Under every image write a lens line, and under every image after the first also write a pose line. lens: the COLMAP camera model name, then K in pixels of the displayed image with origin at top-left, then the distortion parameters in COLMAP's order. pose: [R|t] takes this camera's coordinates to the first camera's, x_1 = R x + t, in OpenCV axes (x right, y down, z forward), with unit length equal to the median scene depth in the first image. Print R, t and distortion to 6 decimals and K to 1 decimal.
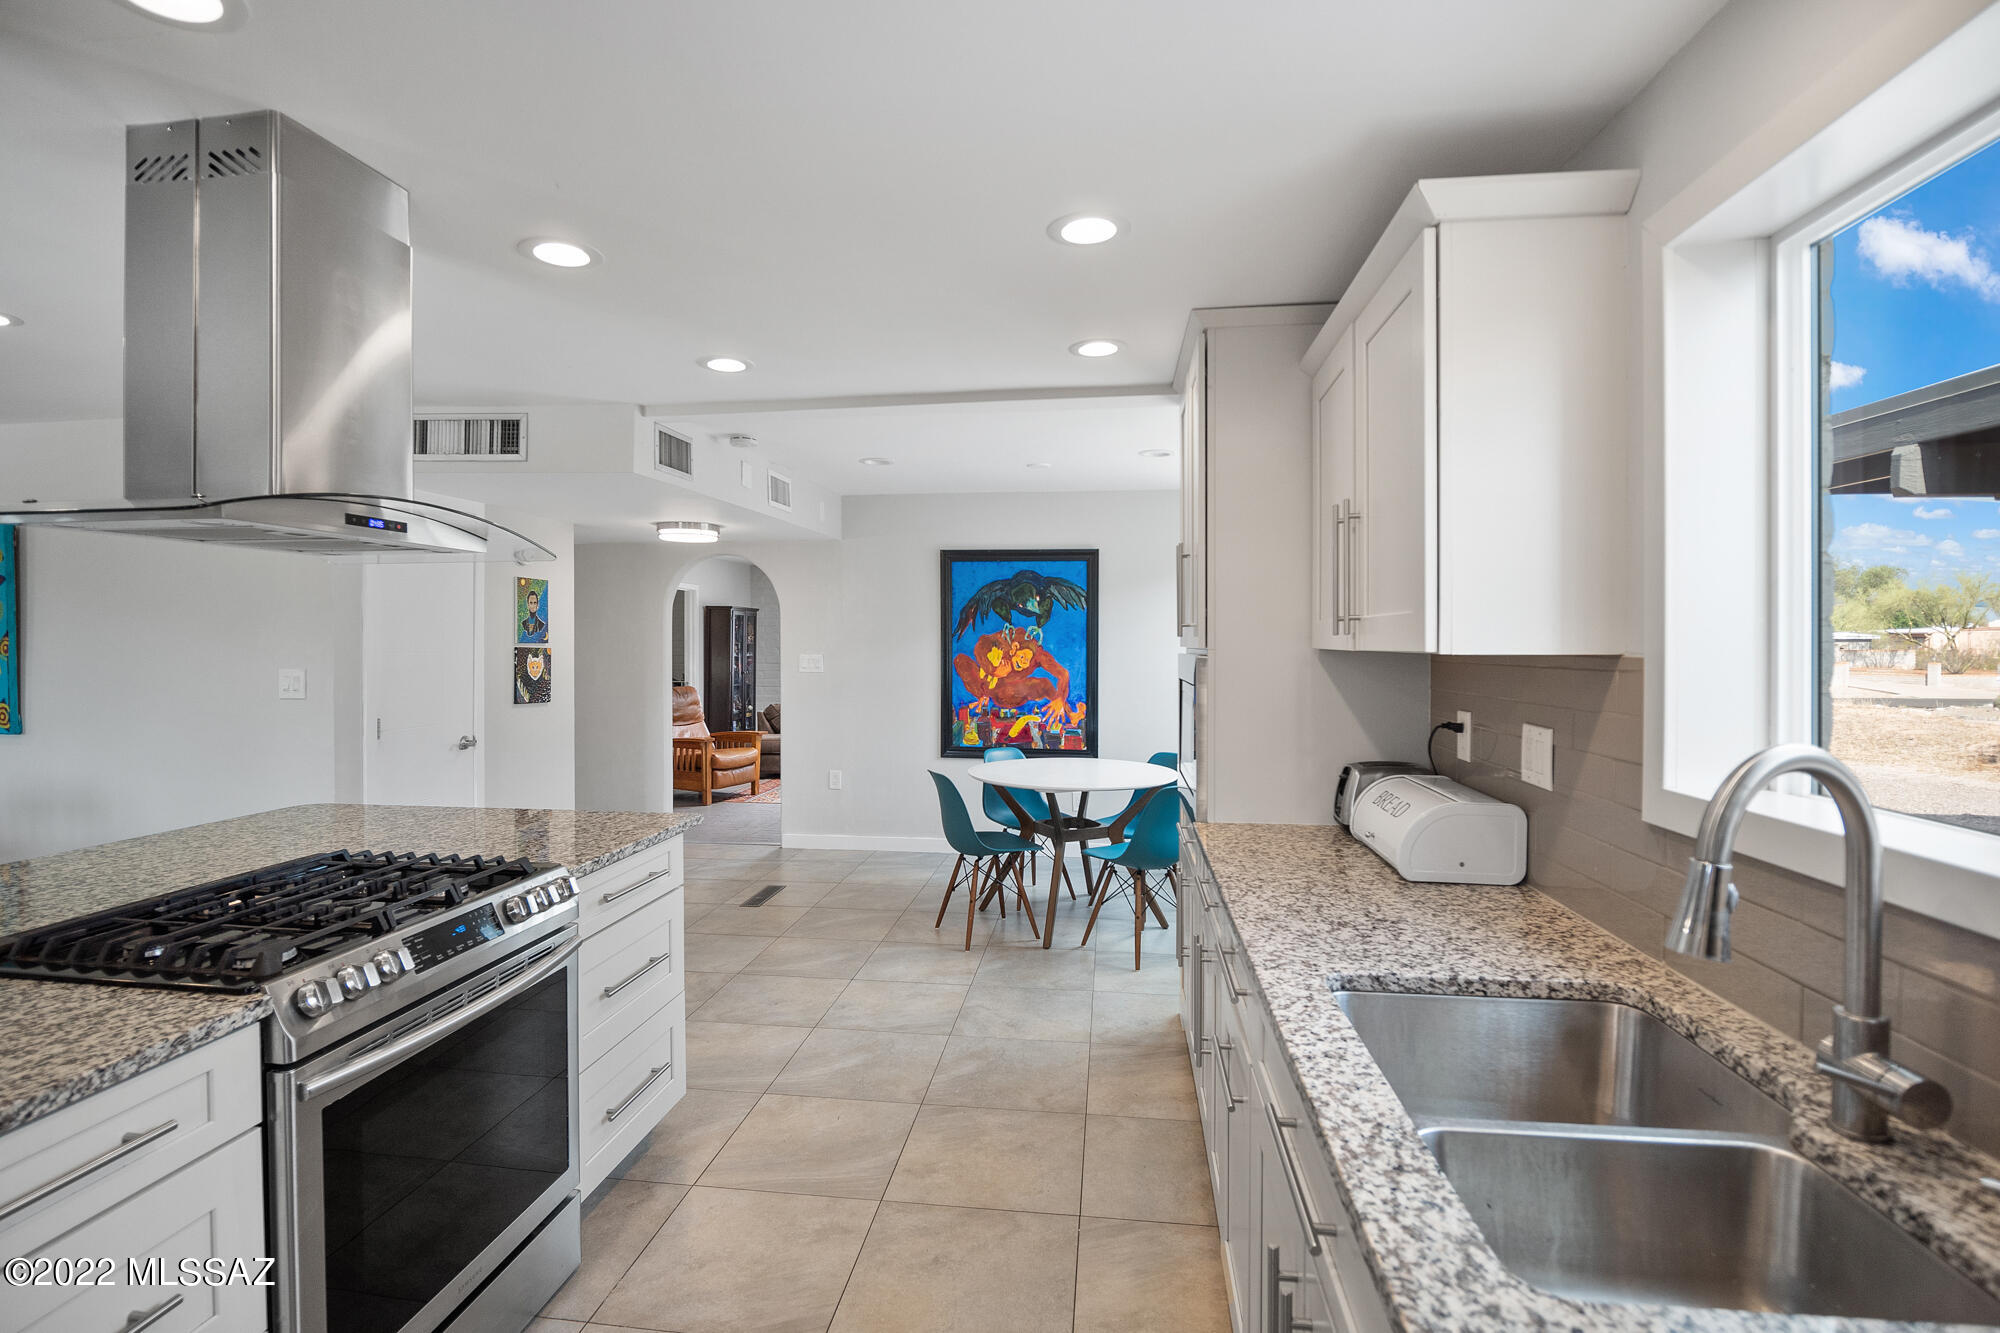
lens RADIAL K [[900.0, 0, 996.1], [0, 900.0, 650.2], [0, 0, 1]] dist [-0.003339, -0.000283]
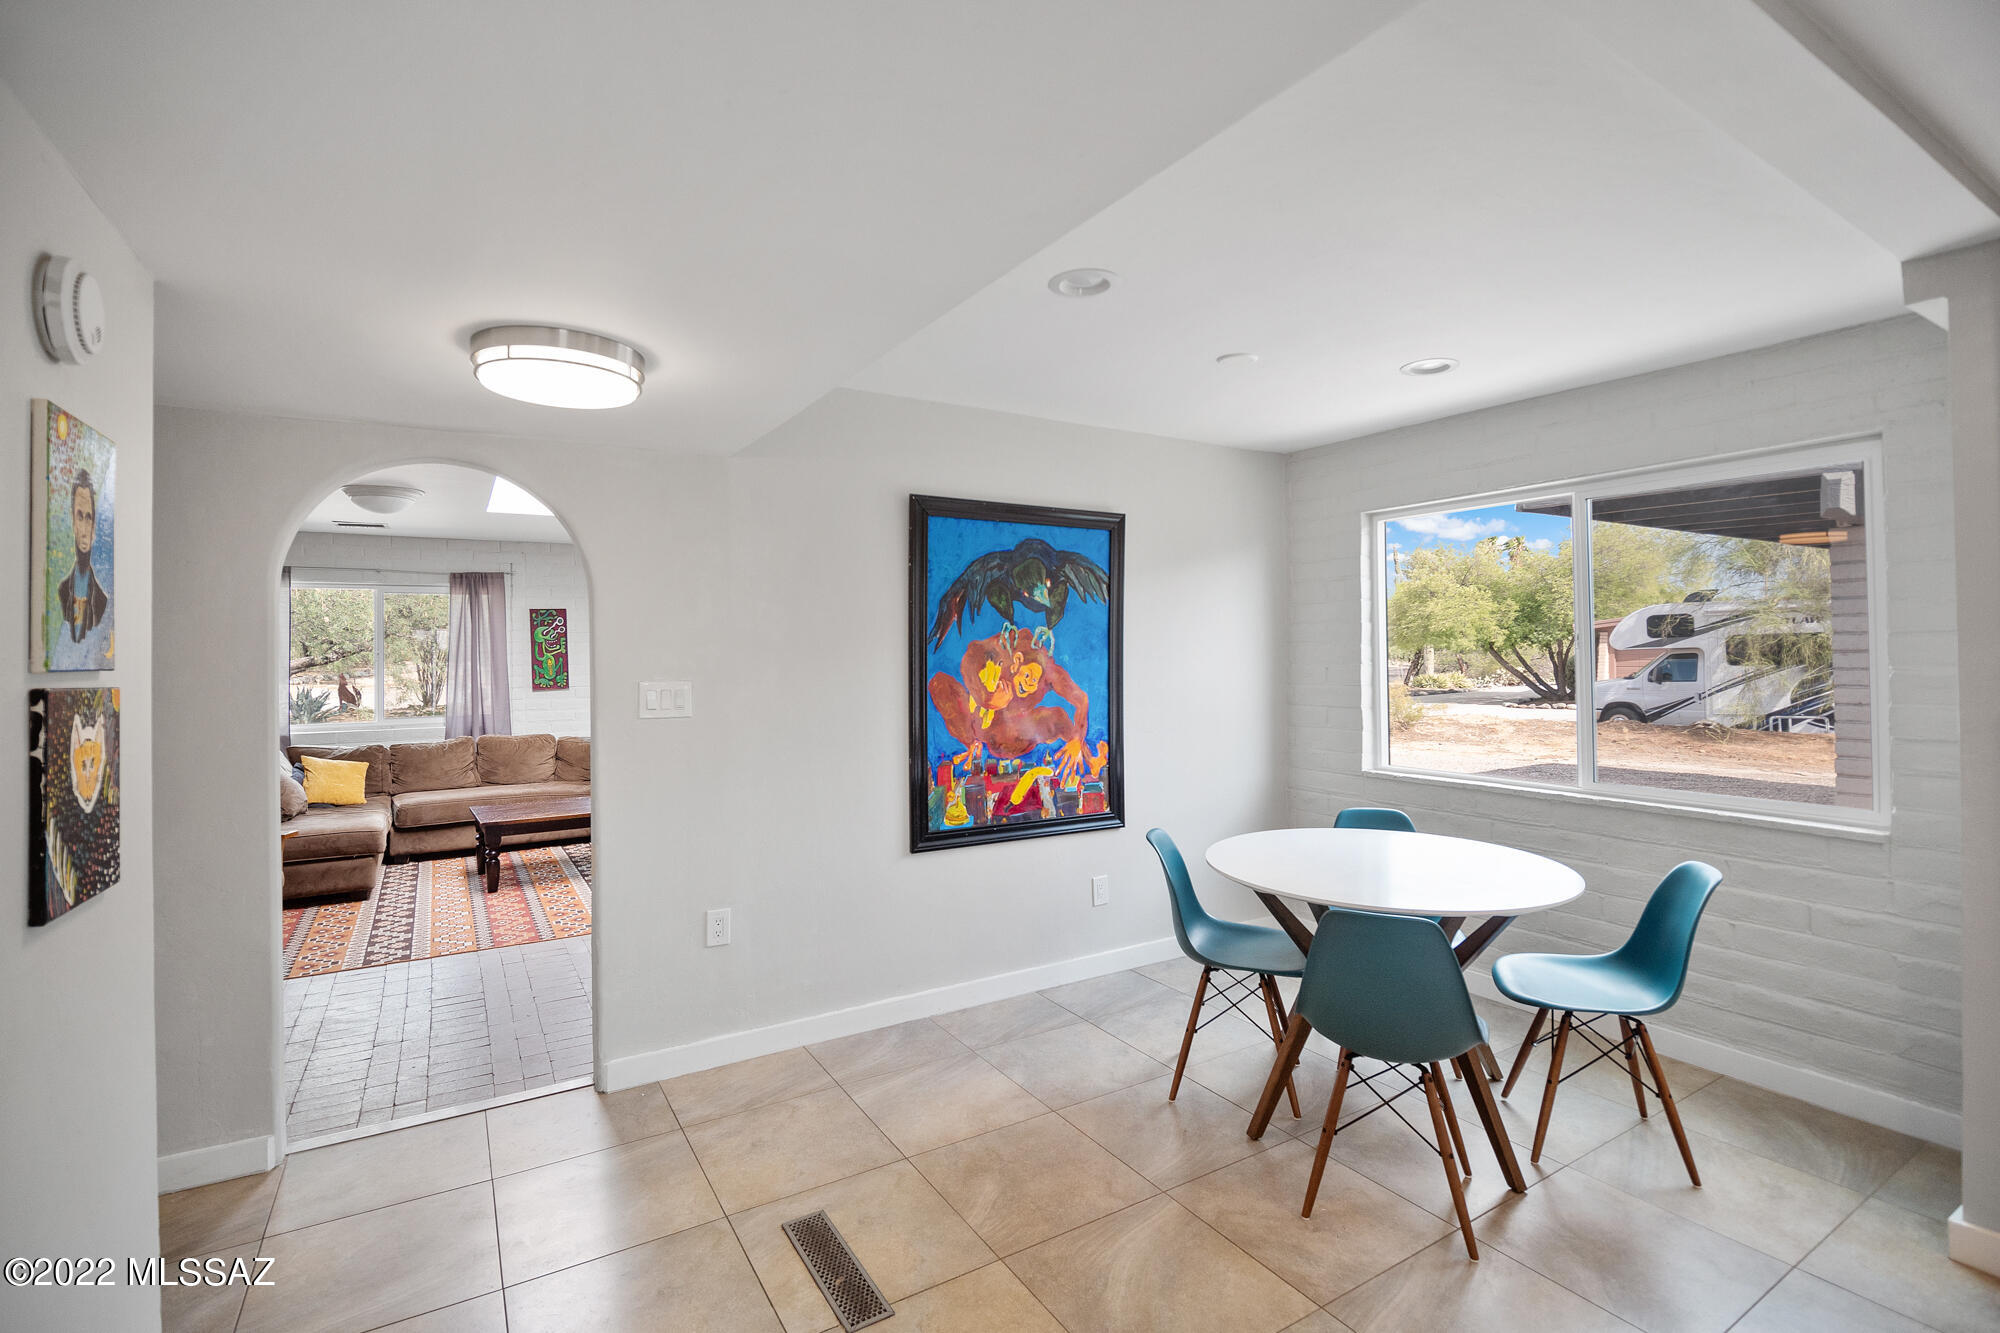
lens RADIAL K [[900.0, 0, 982.9], [0, 900.0, 636.5], [0, 0, 1]] dist [-0.003339, -0.000283]
pose [[0.793524, 0.000554, 0.608539, -0.380077], [0.017366, 0.999572, -0.023554, -0.005541], [-0.608291, 0.029258, 0.793175, 0.519046]]
